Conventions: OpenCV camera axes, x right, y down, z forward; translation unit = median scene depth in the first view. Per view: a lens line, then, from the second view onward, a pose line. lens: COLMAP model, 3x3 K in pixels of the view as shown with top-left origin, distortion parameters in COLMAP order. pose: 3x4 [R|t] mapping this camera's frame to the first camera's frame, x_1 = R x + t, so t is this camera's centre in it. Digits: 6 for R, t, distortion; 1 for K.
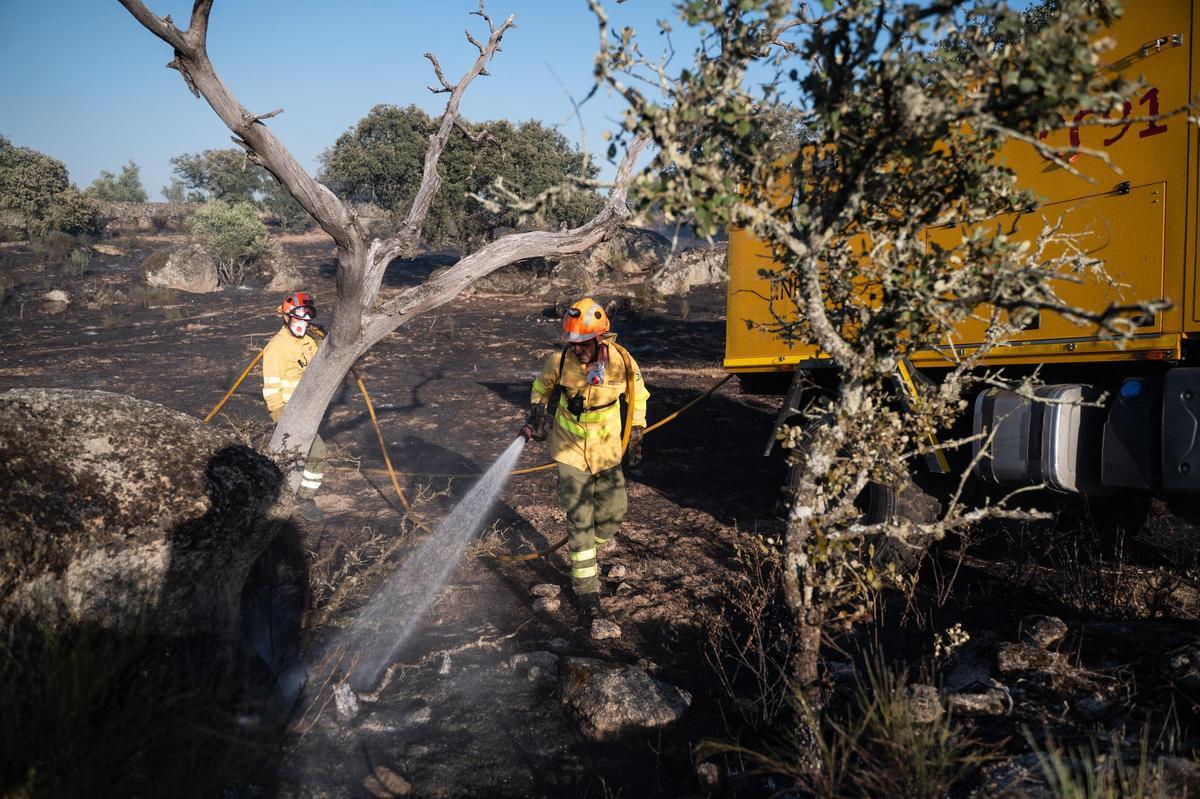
lens RADIAL K [[1068.7, 0, 591.6], [0, 1068.7, 412.8], [0, 0, 1]] dist [0.009543, -0.002012]
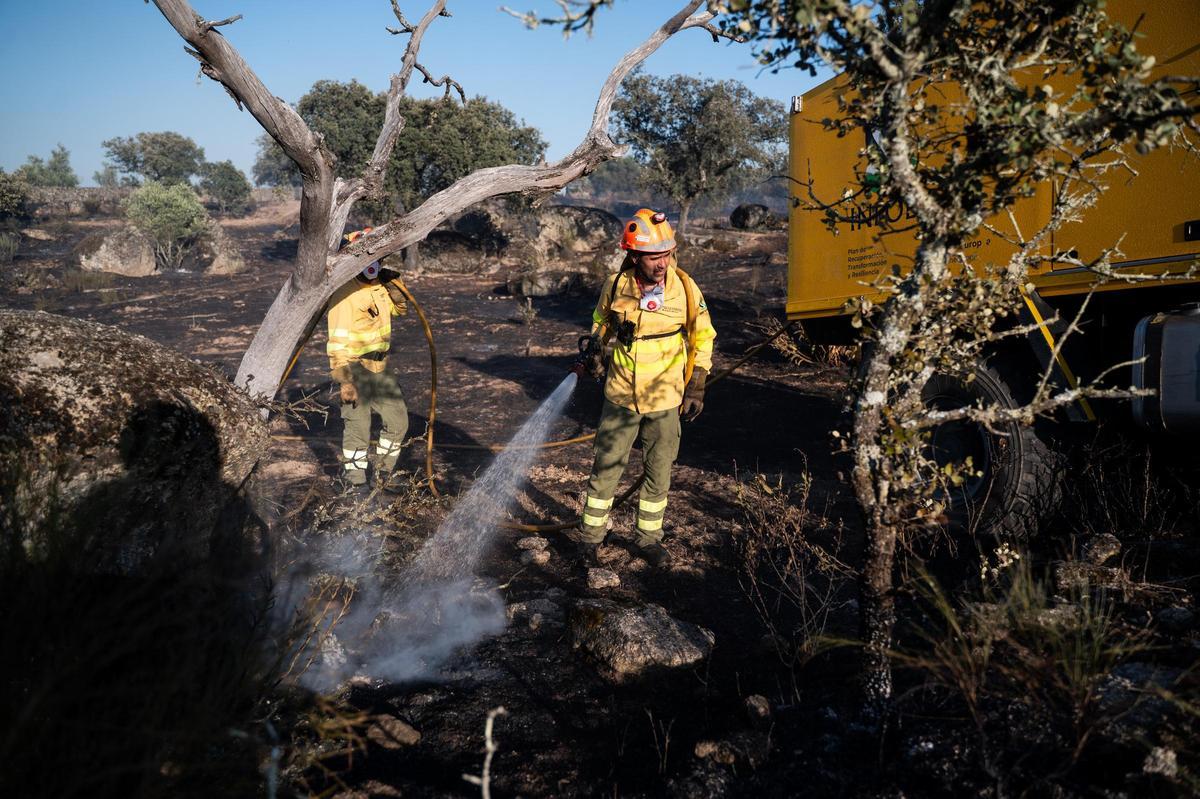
lens RADIAL K [[1067.7, 0, 600.0], [0, 1067.7, 399.5], [0, 0, 1]] dist [0.010695, -0.009681]
pose [[0.998145, -0.020057, 0.057482, -0.052854], [0.020018, 0.999799, 0.001257, 0.059616], [-0.057495, -0.000104, 0.998346, 0.090767]]
